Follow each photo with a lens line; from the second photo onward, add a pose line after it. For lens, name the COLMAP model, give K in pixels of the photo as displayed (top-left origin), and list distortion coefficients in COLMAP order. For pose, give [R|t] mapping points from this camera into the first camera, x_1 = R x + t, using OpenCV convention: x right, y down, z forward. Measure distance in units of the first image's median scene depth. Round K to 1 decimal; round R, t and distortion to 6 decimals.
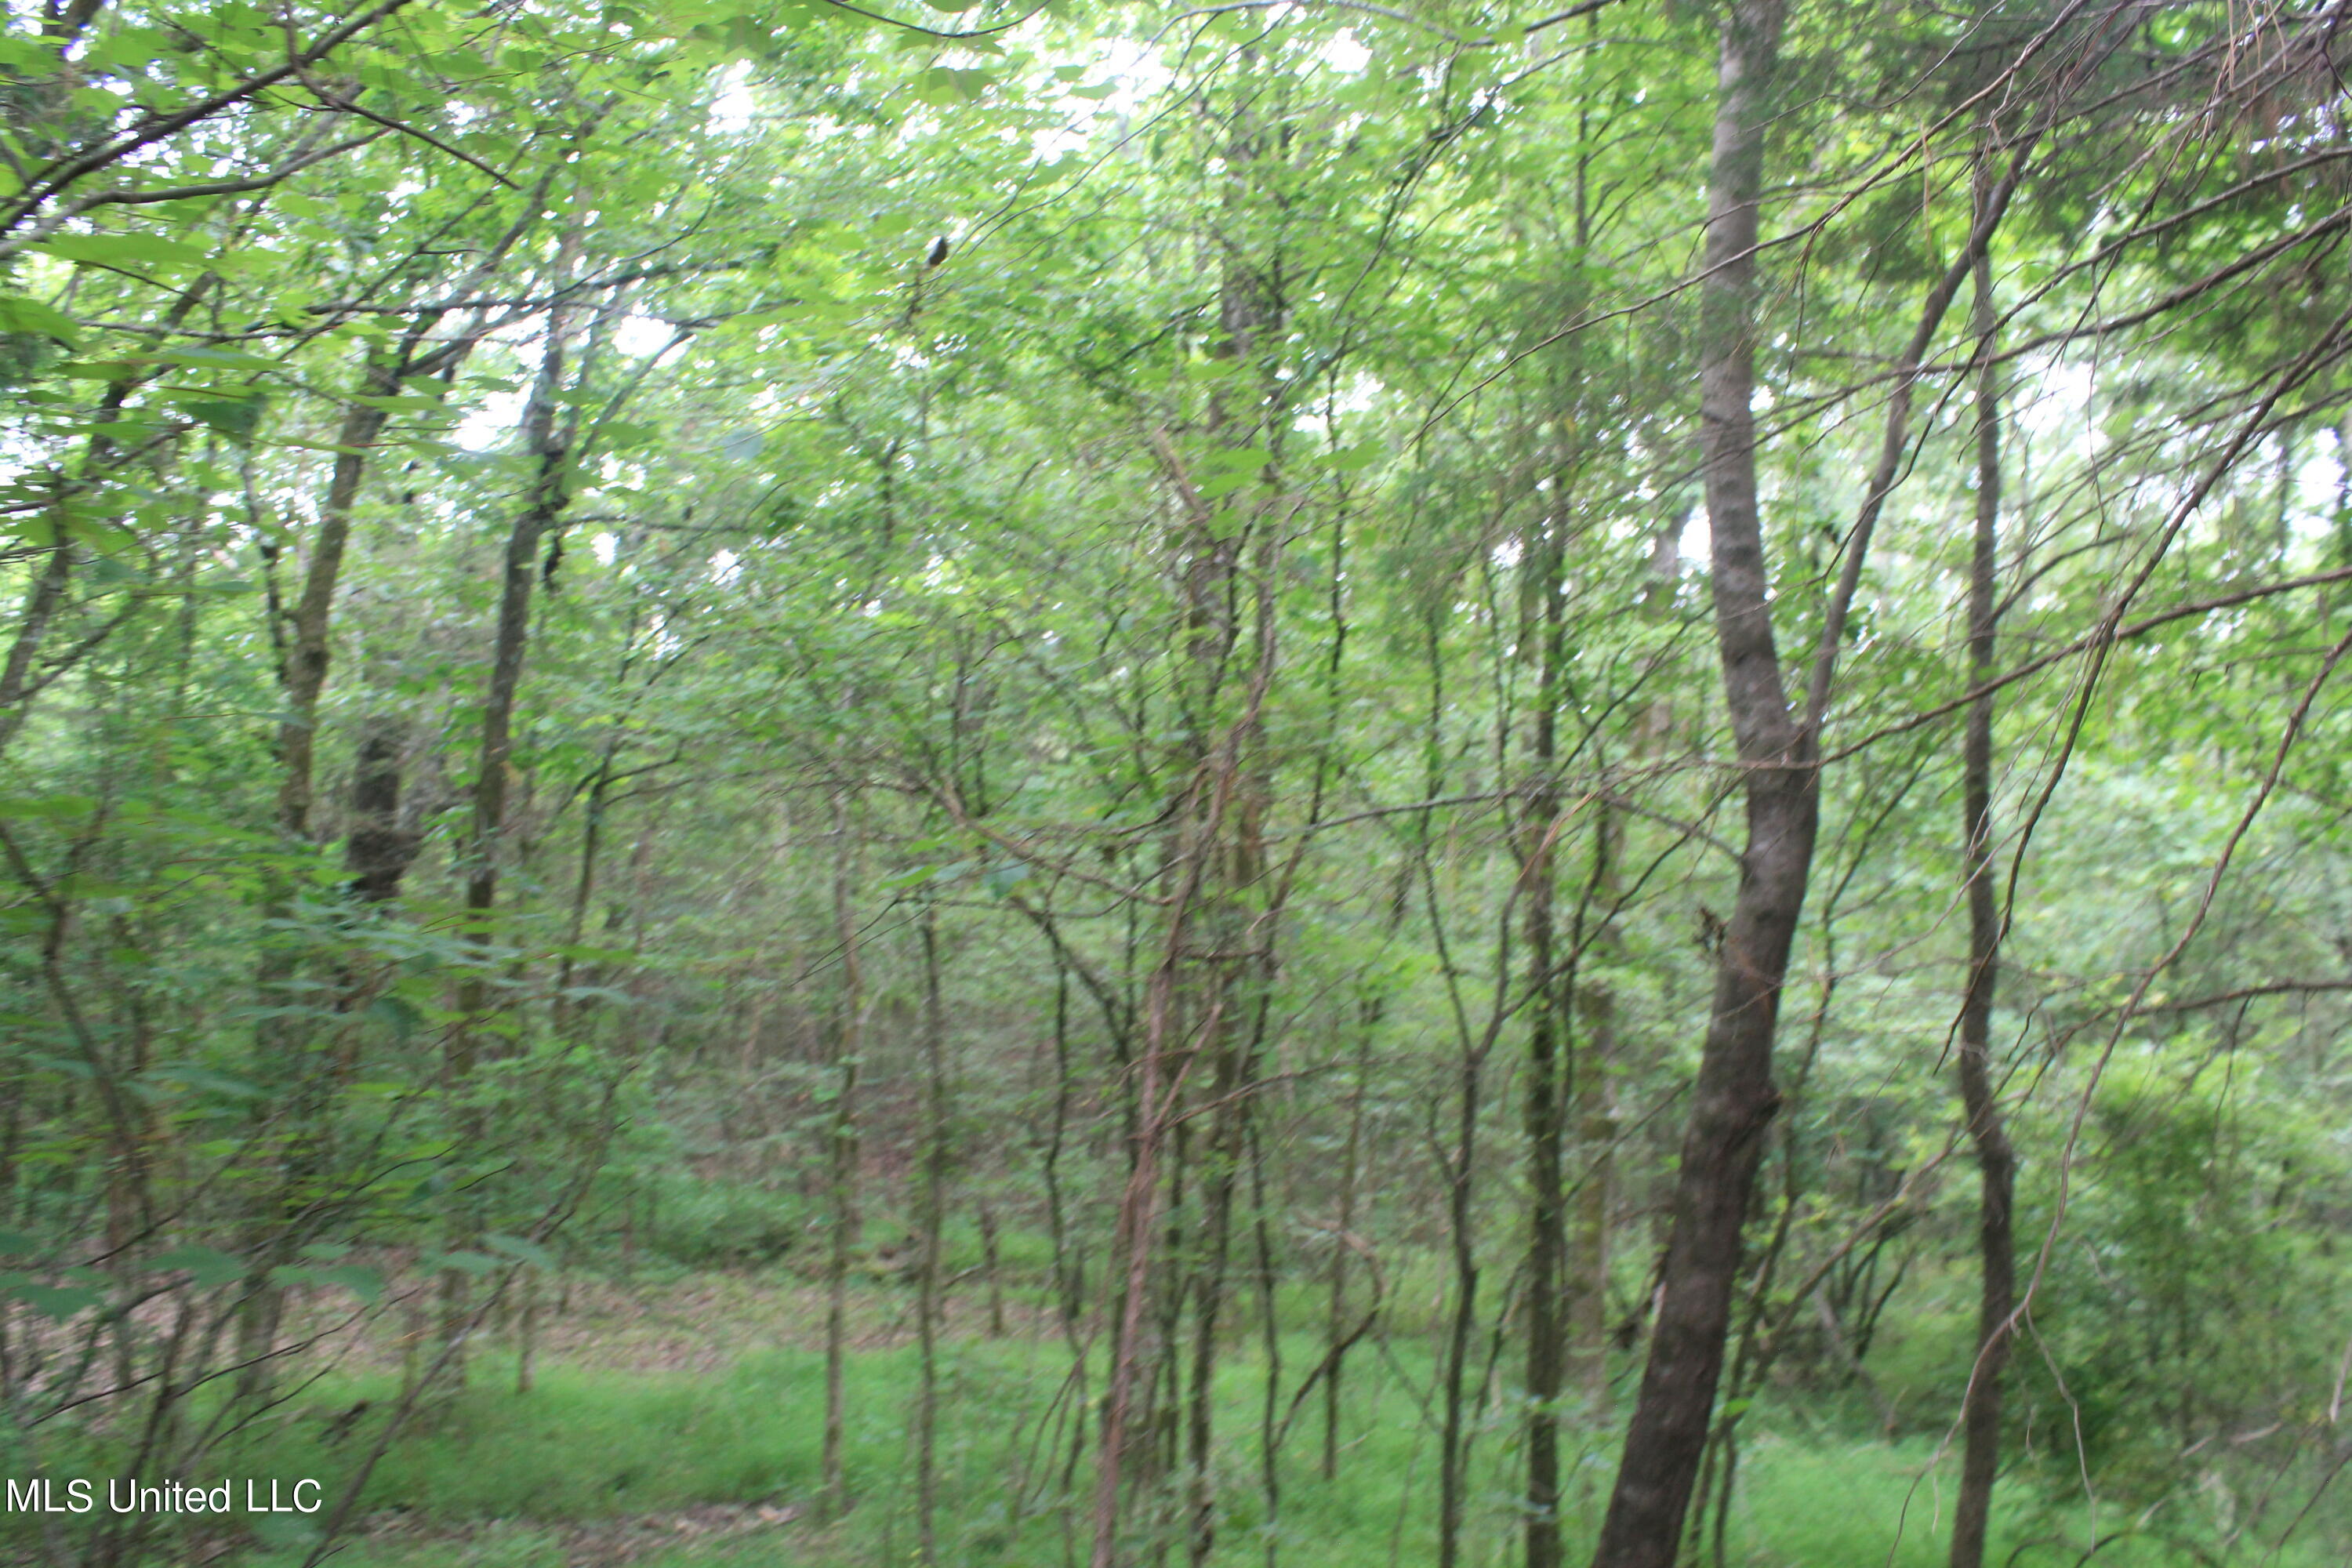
lens RADIAL K [[1933.4, 0, 1176.0], [0, 1933.4, 784.0], [0, 0, 1]] dist [-0.172812, 0.116960]
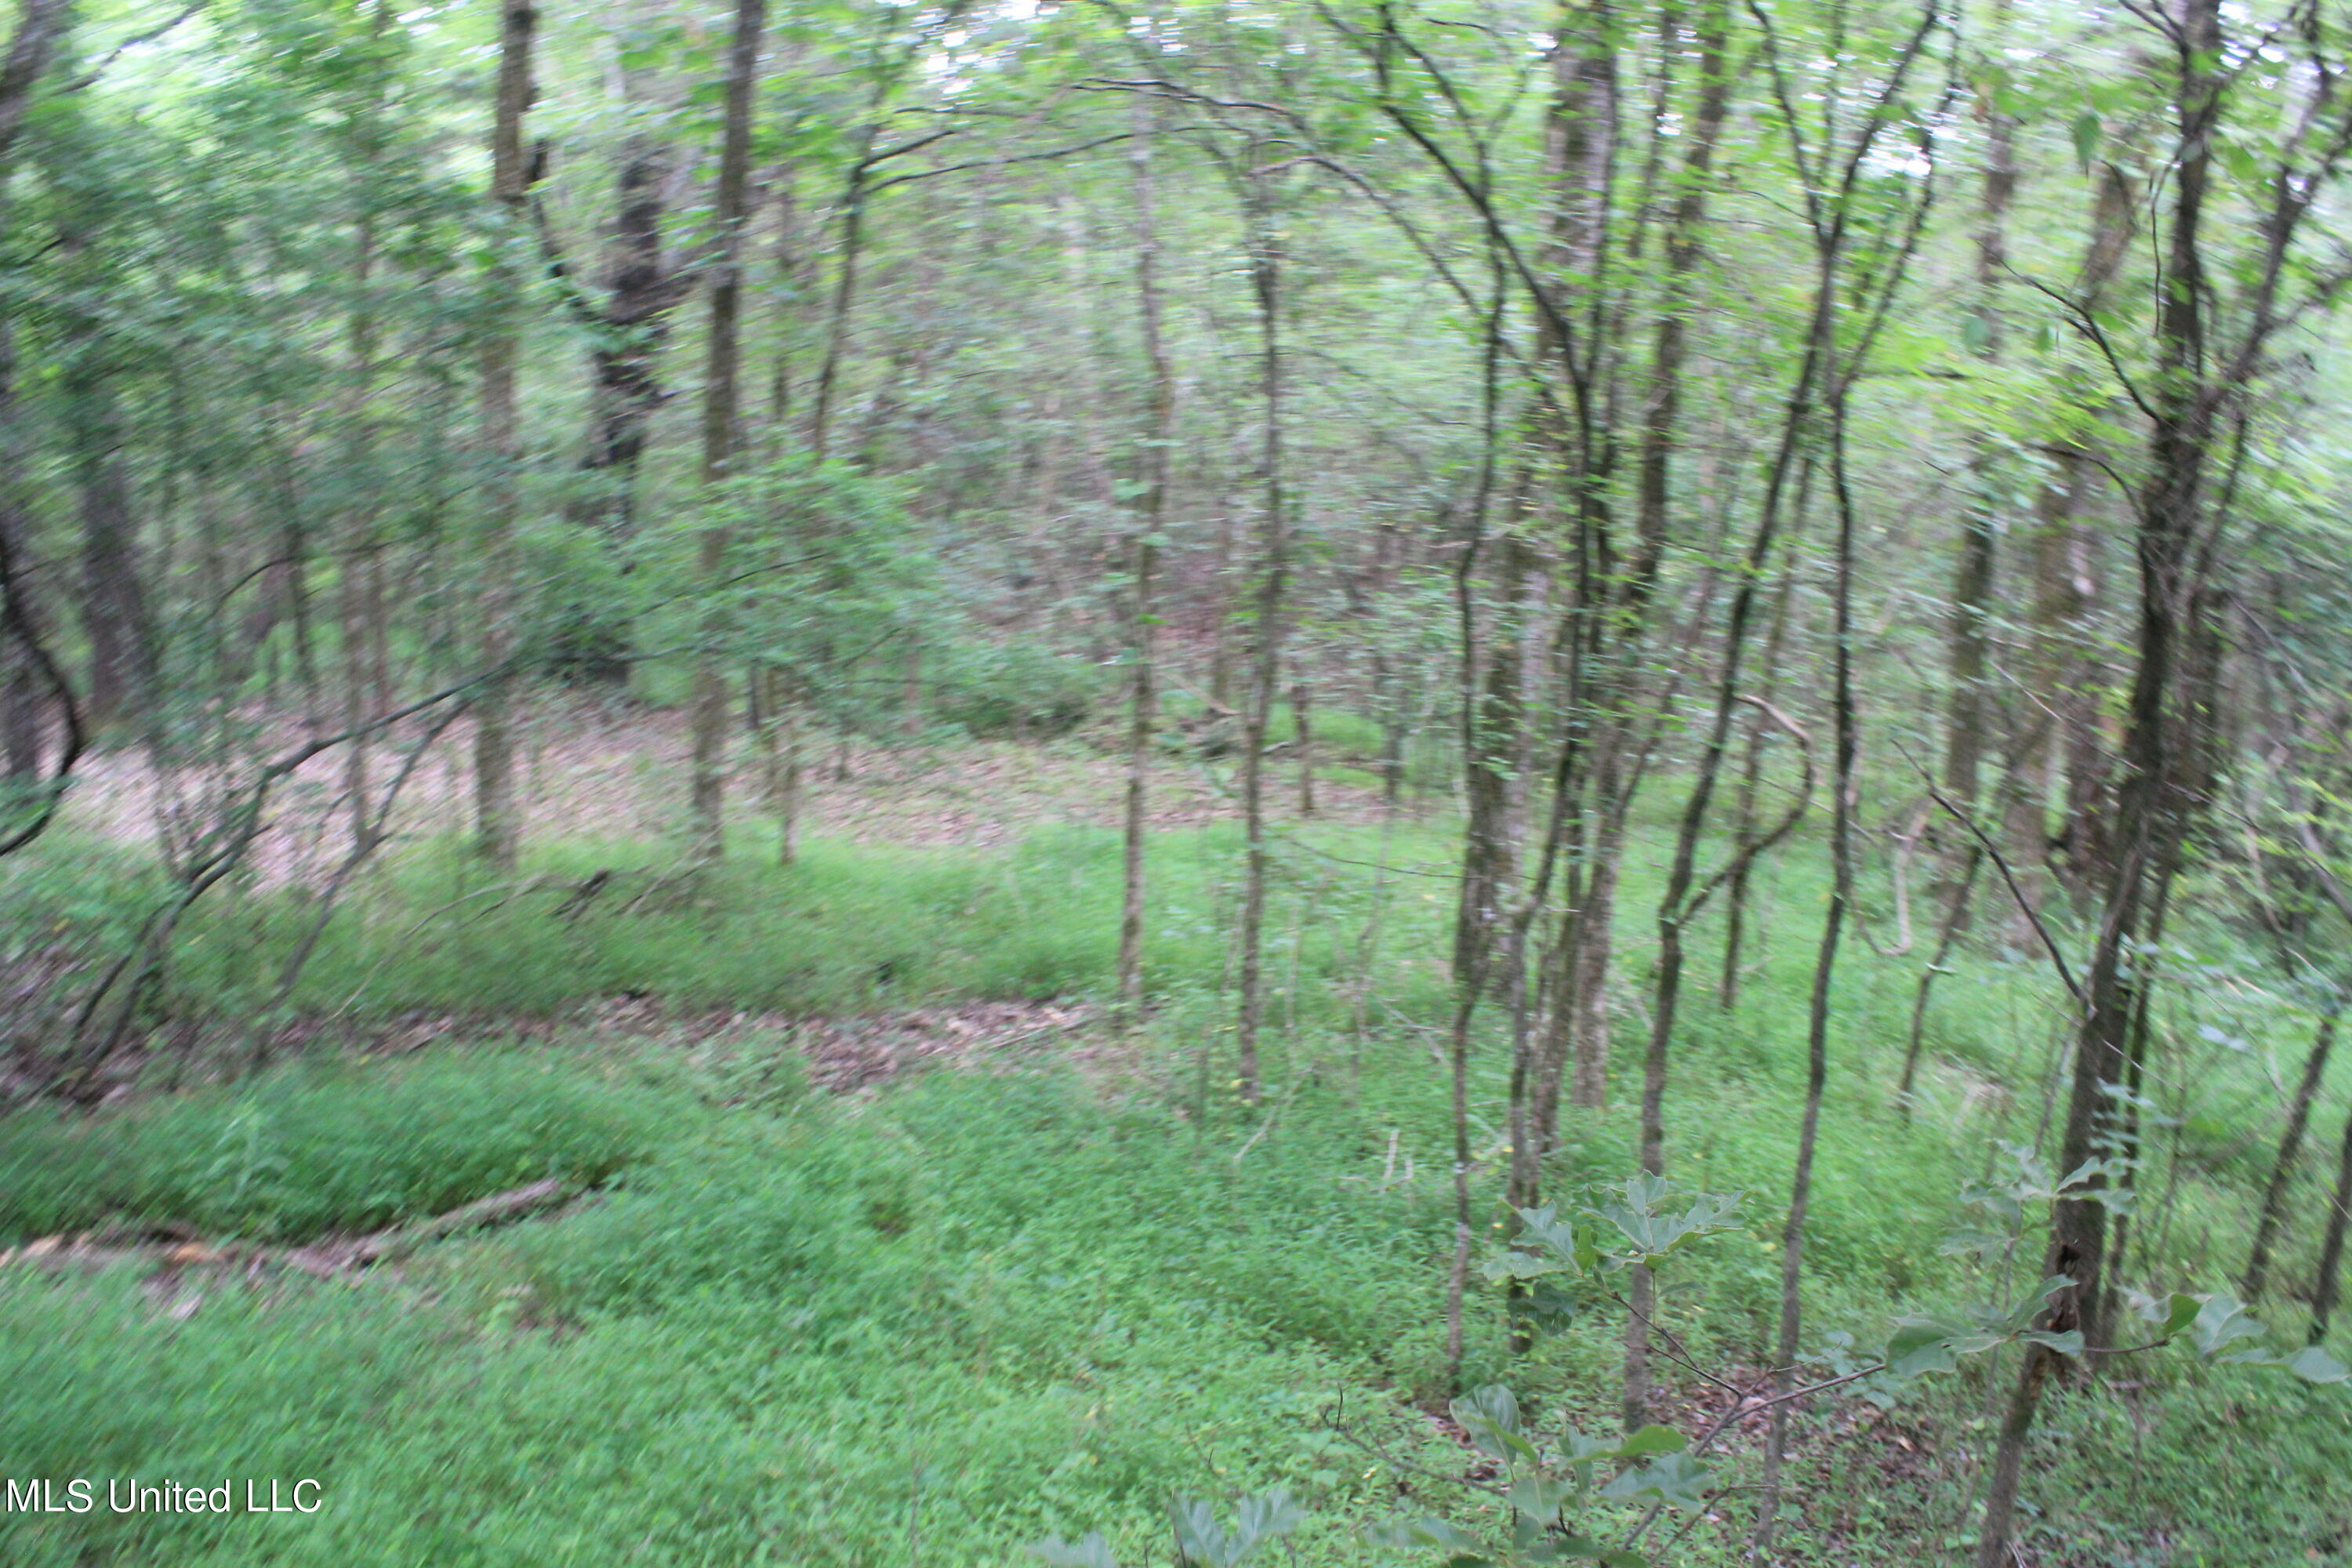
lens RADIAL K [[1933.4, 0, 1176.0], [0, 1933.4, 784.0], [0, 0, 1]] dist [-0.172812, 0.116960]
pose [[0.988410, 0.043754, -0.145367, -0.037641], [-0.004311, 0.965270, 0.261219, 0.054929], [0.151747, -0.257565, 0.954271, 0.187014]]
